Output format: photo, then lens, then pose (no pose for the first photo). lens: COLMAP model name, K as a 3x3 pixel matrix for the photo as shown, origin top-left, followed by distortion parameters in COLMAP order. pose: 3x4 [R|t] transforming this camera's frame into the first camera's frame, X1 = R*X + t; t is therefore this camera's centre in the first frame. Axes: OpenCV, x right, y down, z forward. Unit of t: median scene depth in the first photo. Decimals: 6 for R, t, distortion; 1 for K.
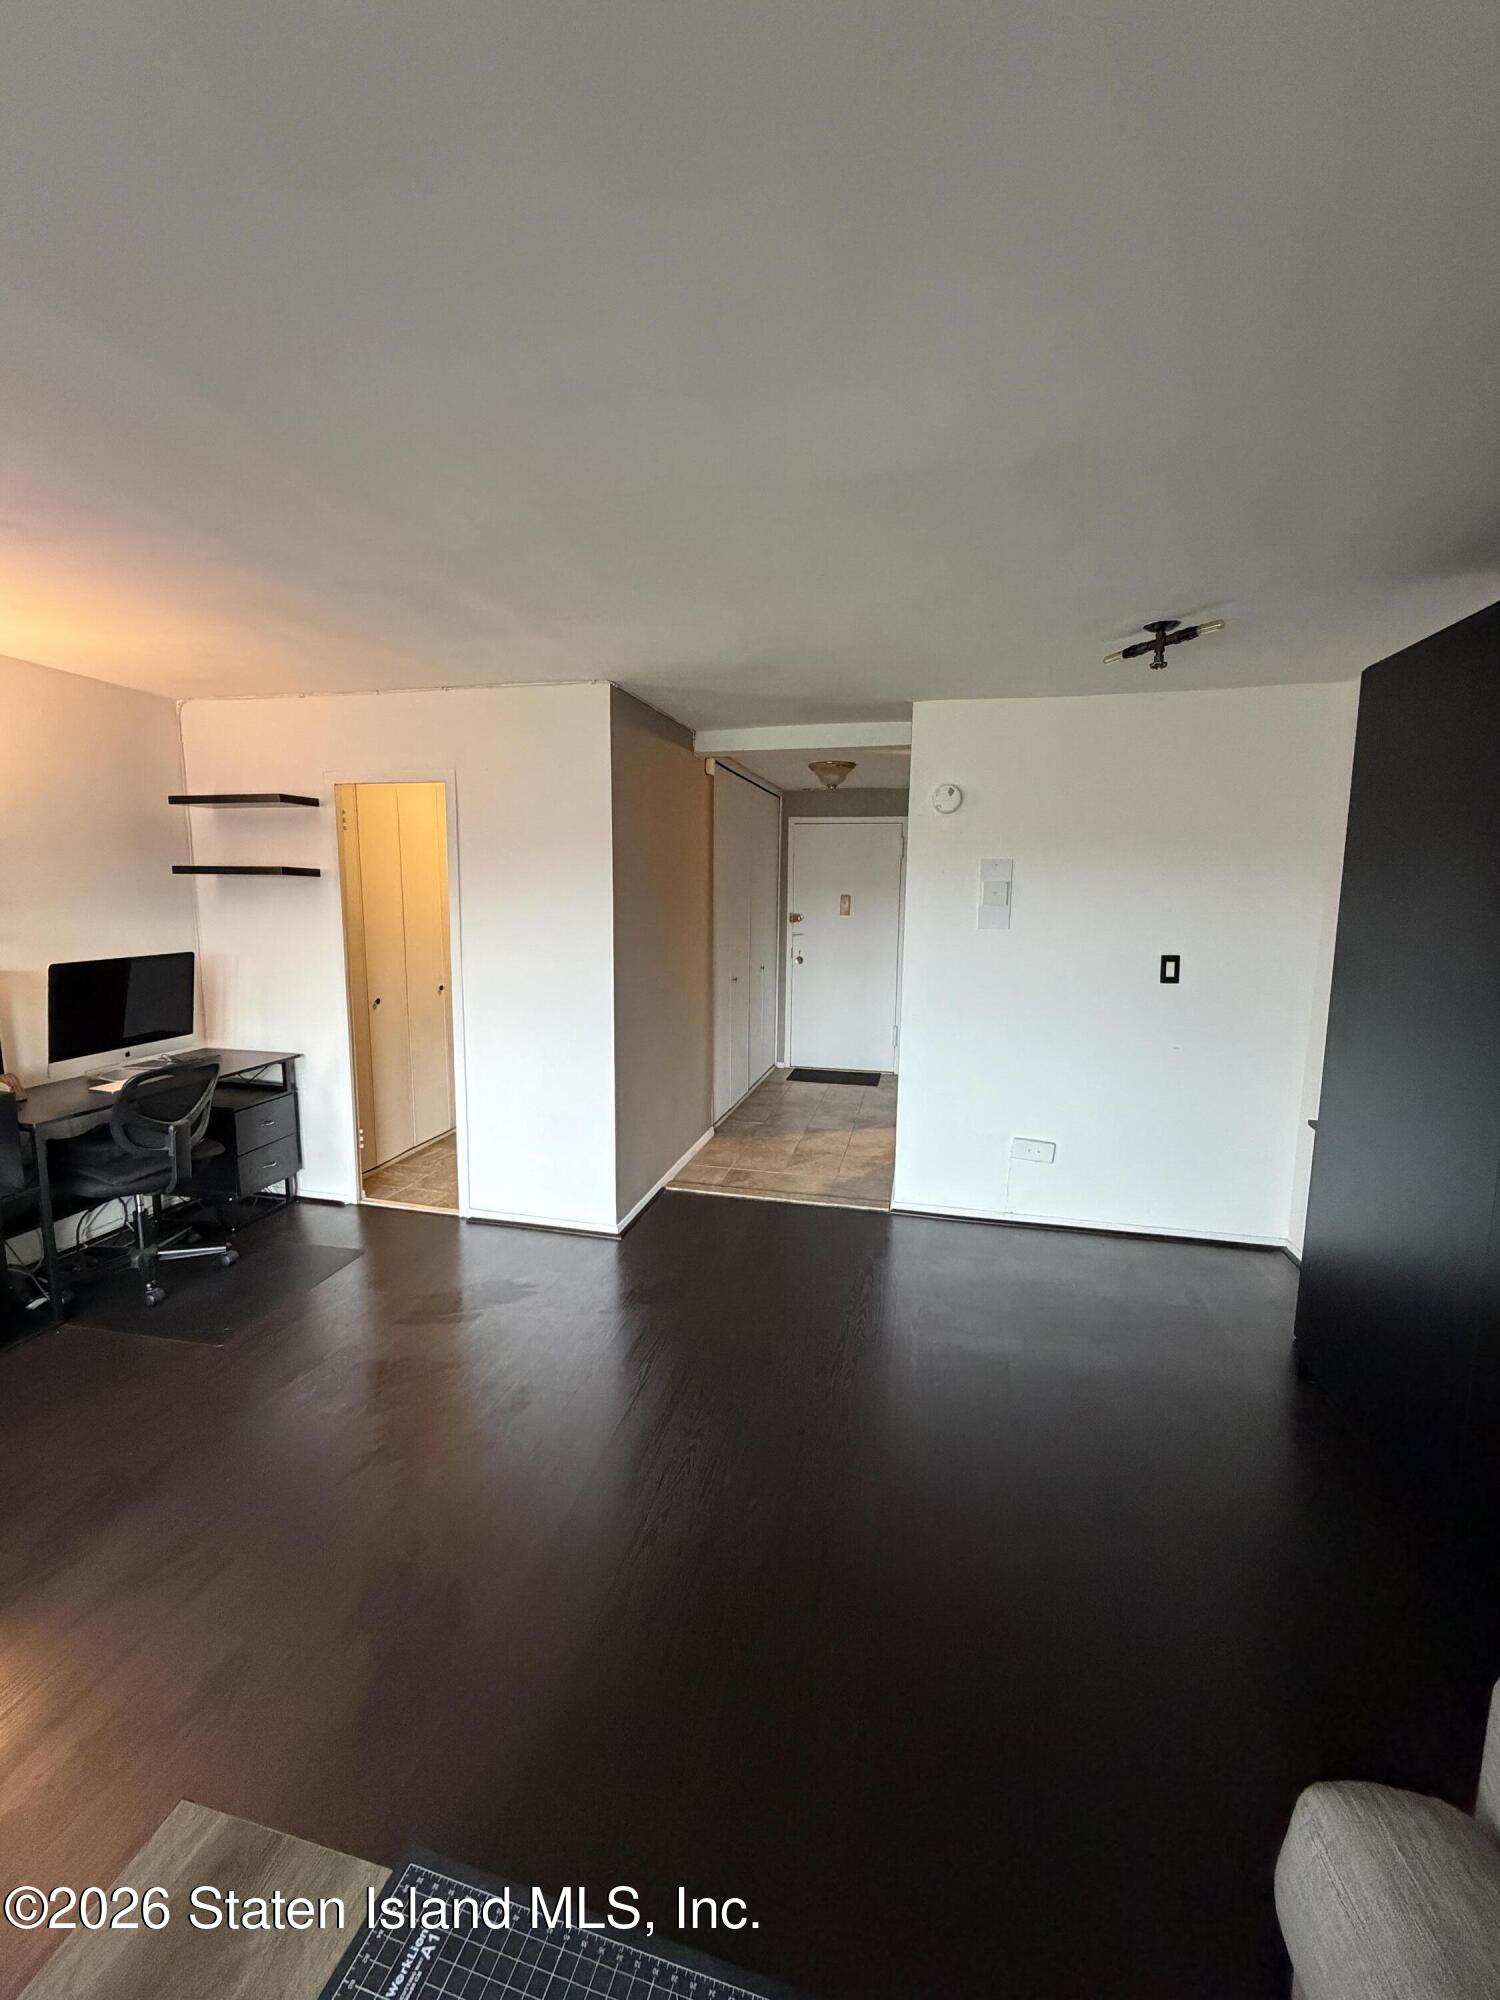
lens RADIAL K [[798.5, 0, 736.8], [0, 798.5, 987.0], [0, 0, 1]] dist [0.005948, 0.000852]
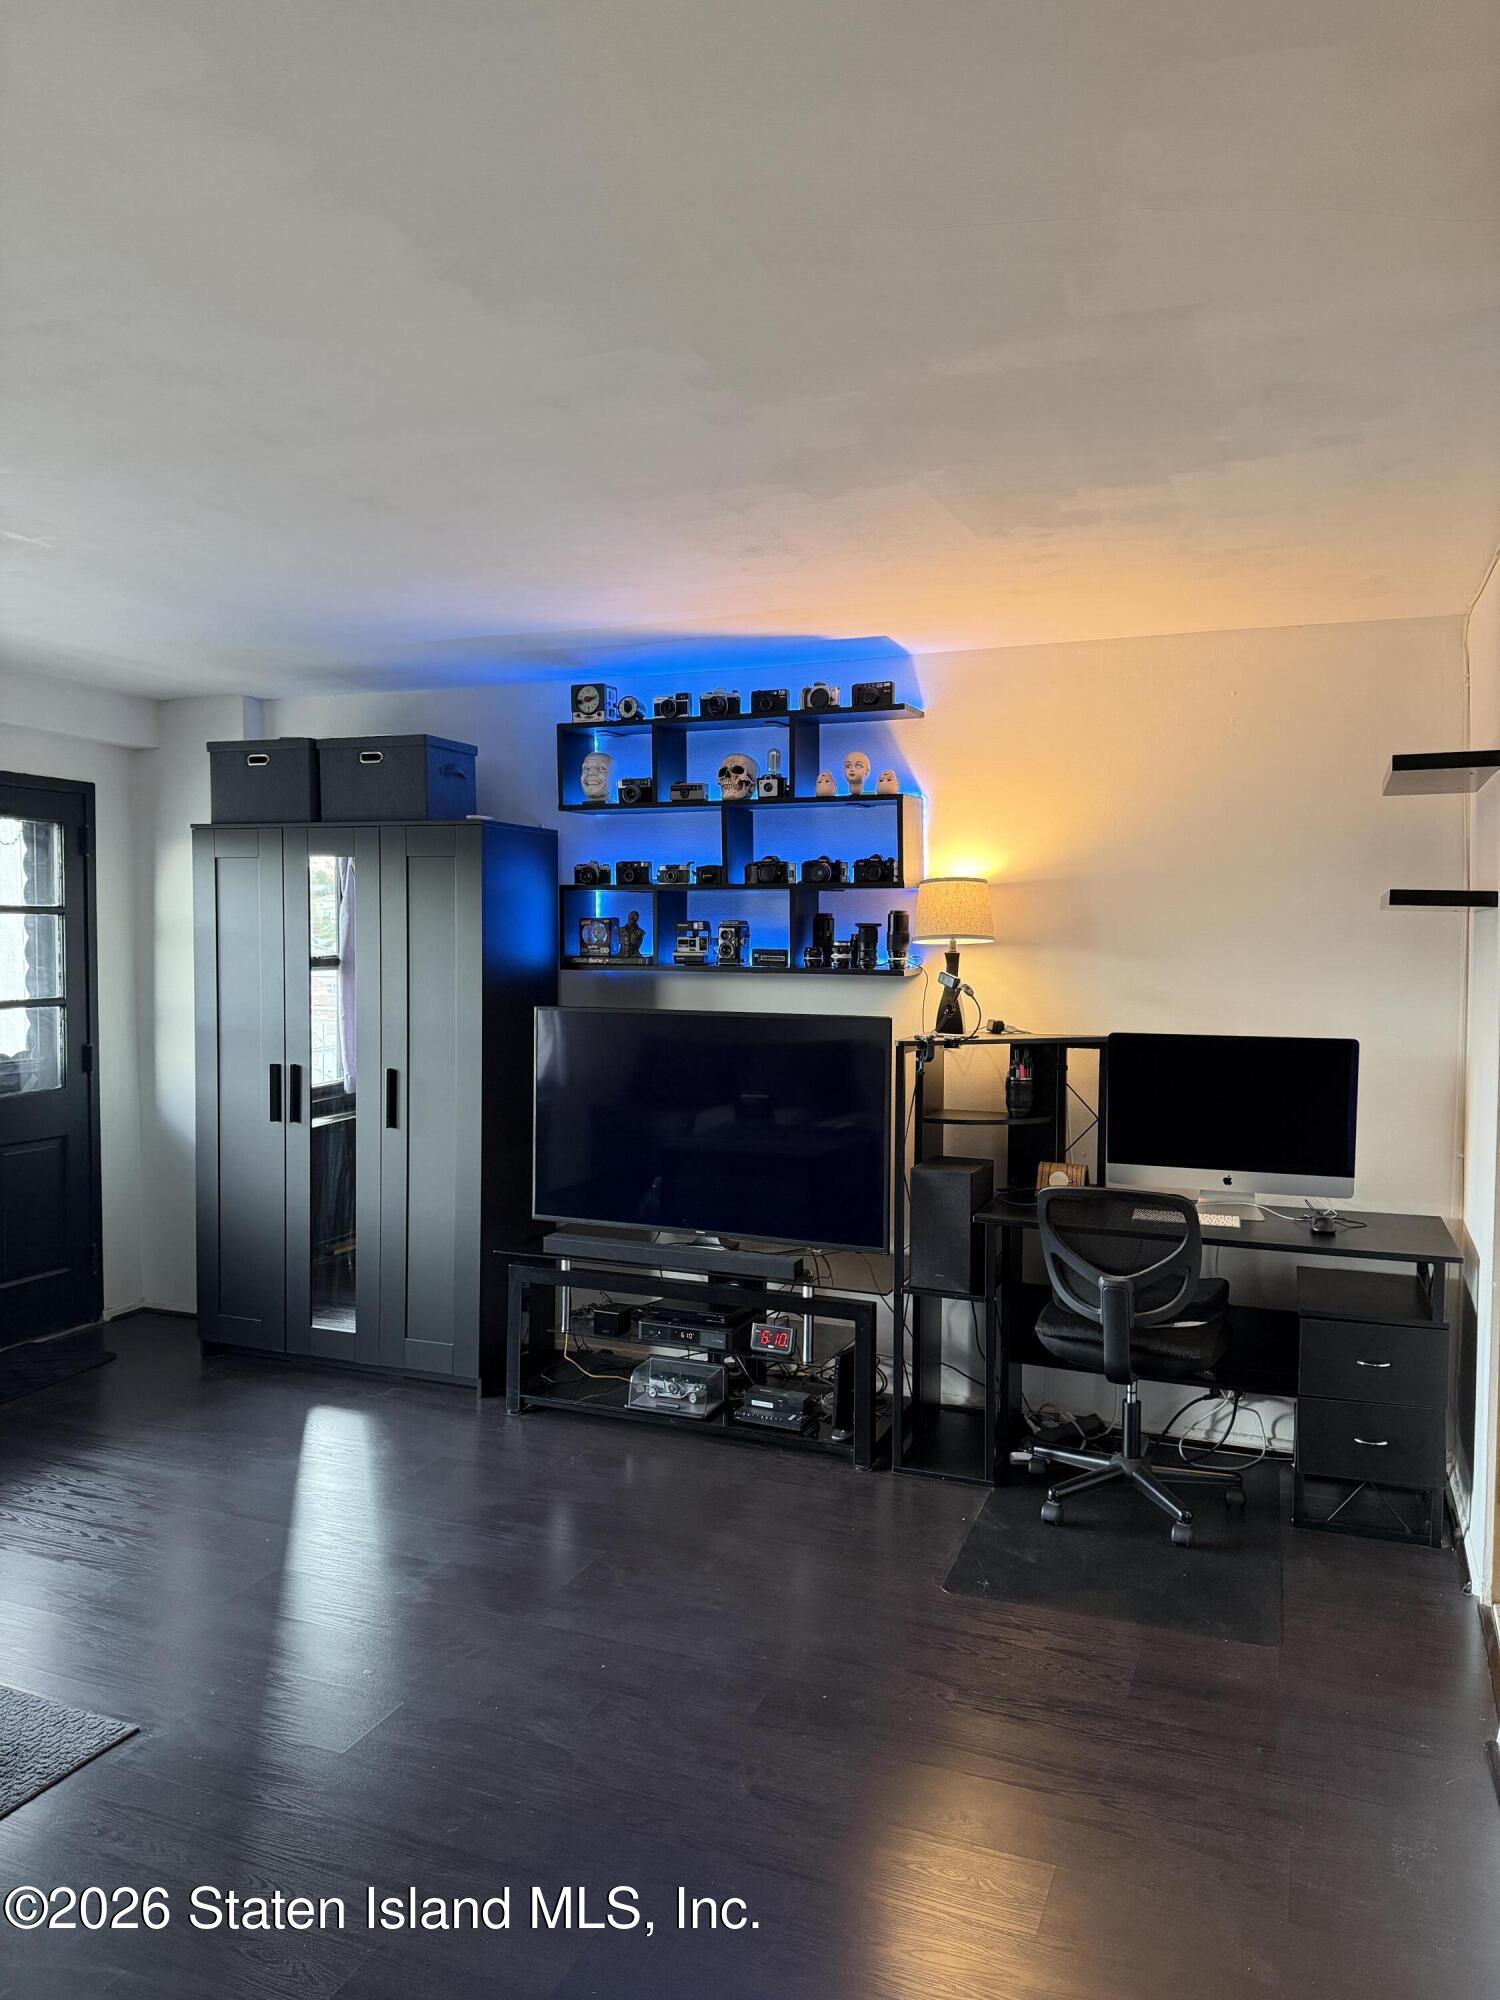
lens RADIAL K [[1416.7, 0, 749.6], [0, 1416.7, 1017.7], [0, 0, 1]] dist [0.024271, -0.003290]
pose [[-0.126555, 0.040917, -0.991115, 0.397528], [-0.126140, 0.990374, 0.056994, -0.058319], [0.983907, 0.132233, -0.120176, 0.656622]]
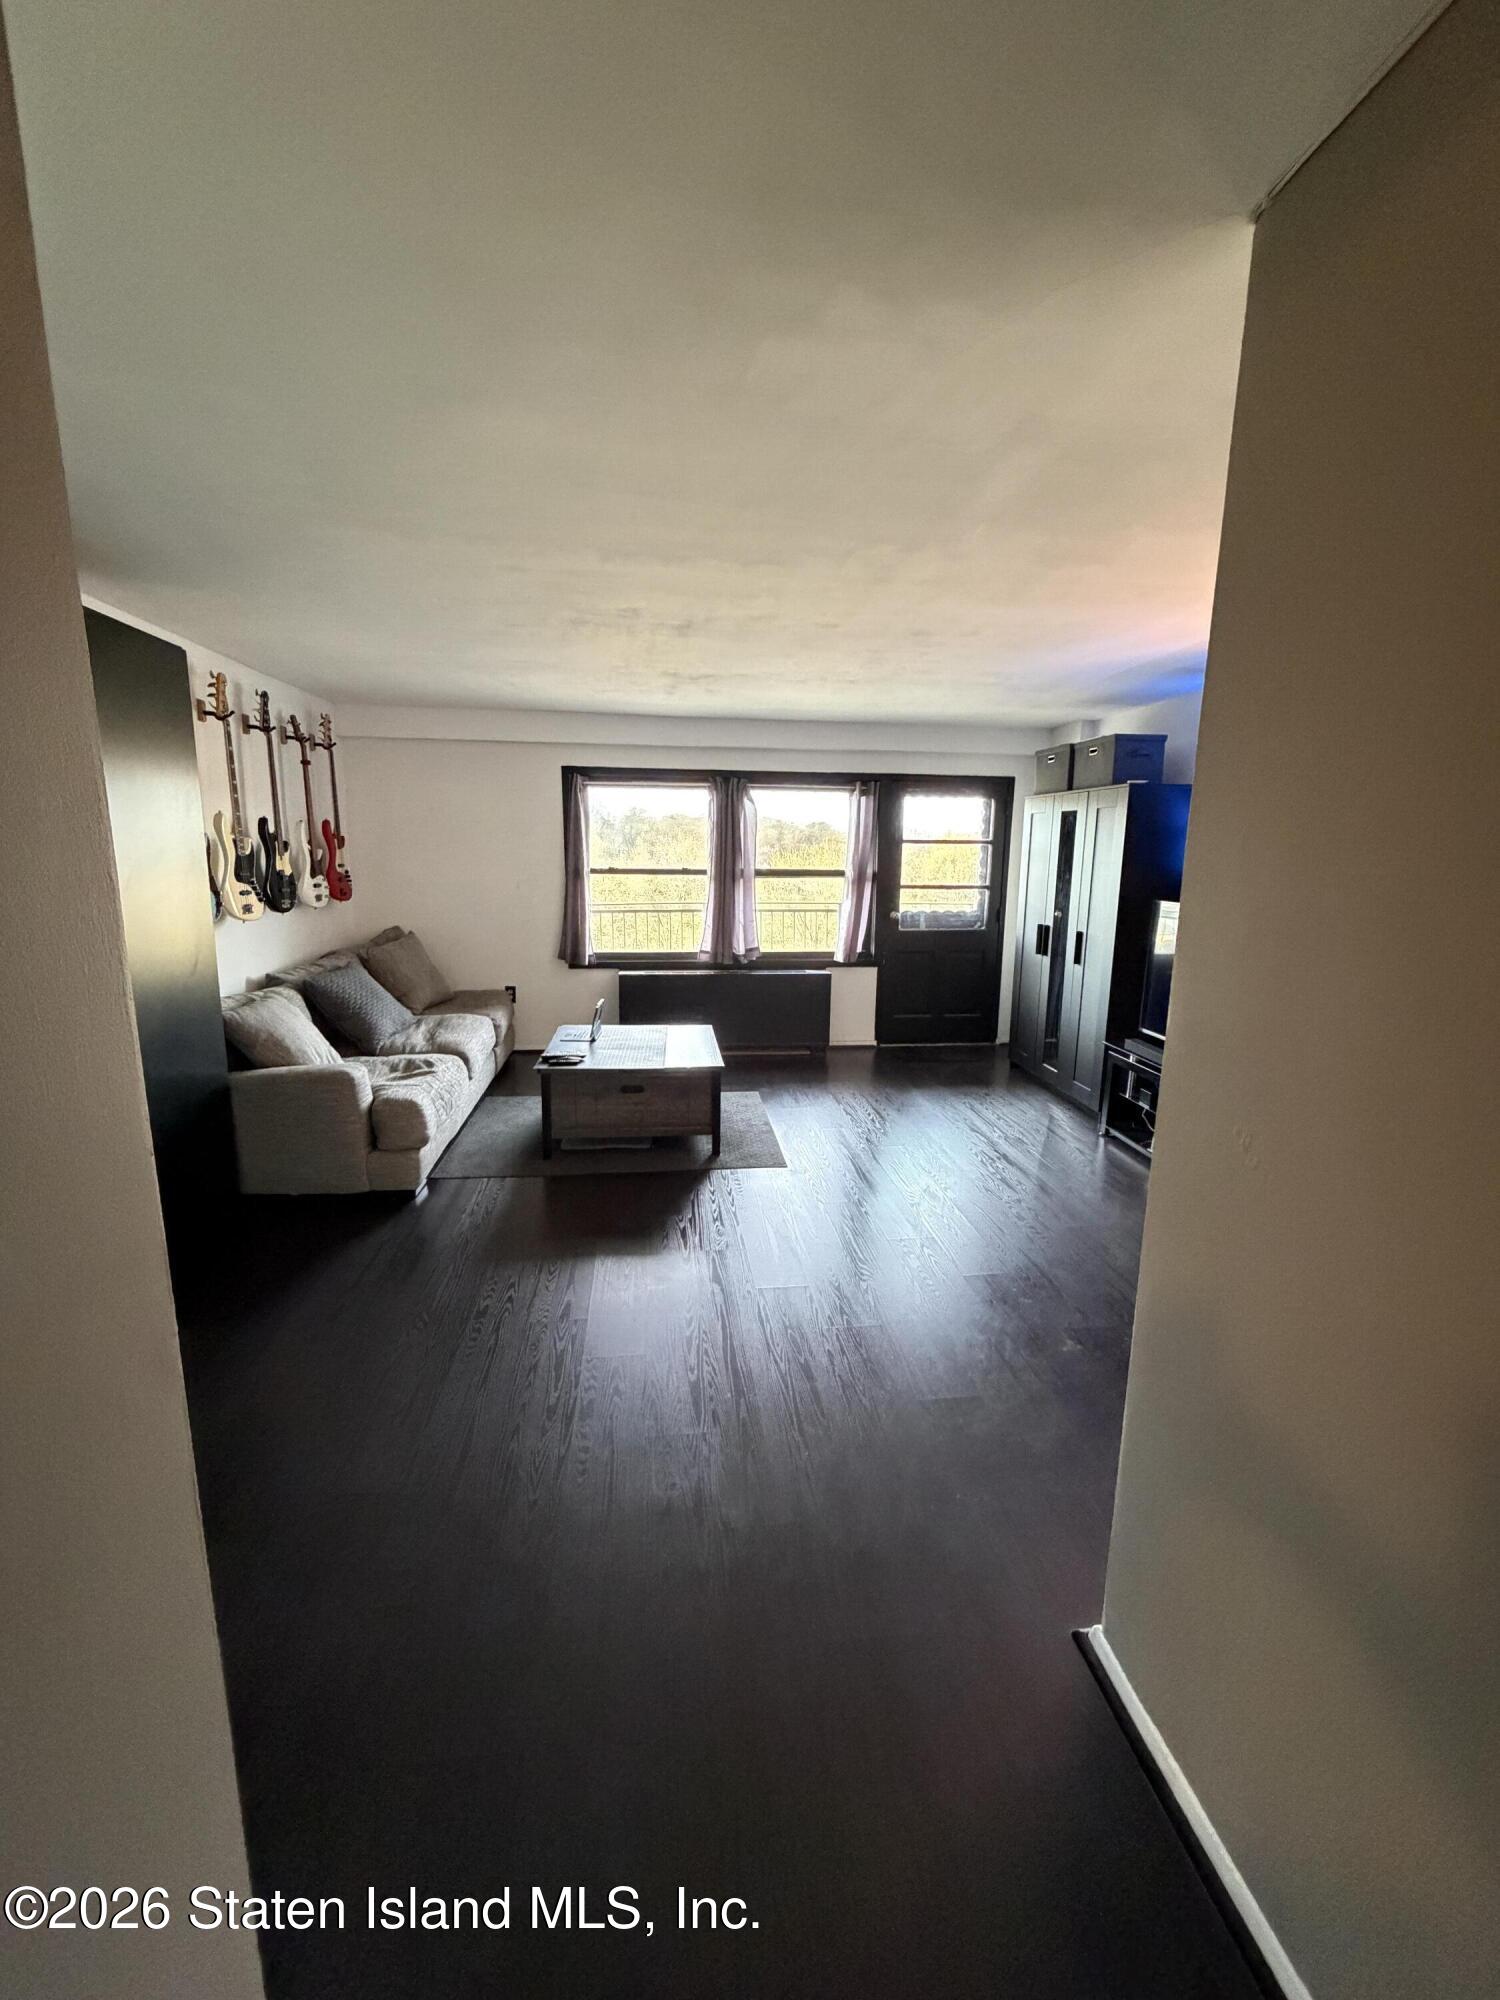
lens RADIAL K [[798.5, 0, 742.9], [0, 798.5, 999.1], [0, 0, 1]] dist [0.005948, 0.000852]
pose [[-0.938819, 0.043302, -0.341679, 0.150962], [-0.061600, 0.954957, 0.290279, -0.124832], [0.338858, 0.293567, -0.893864, 1.123866]]
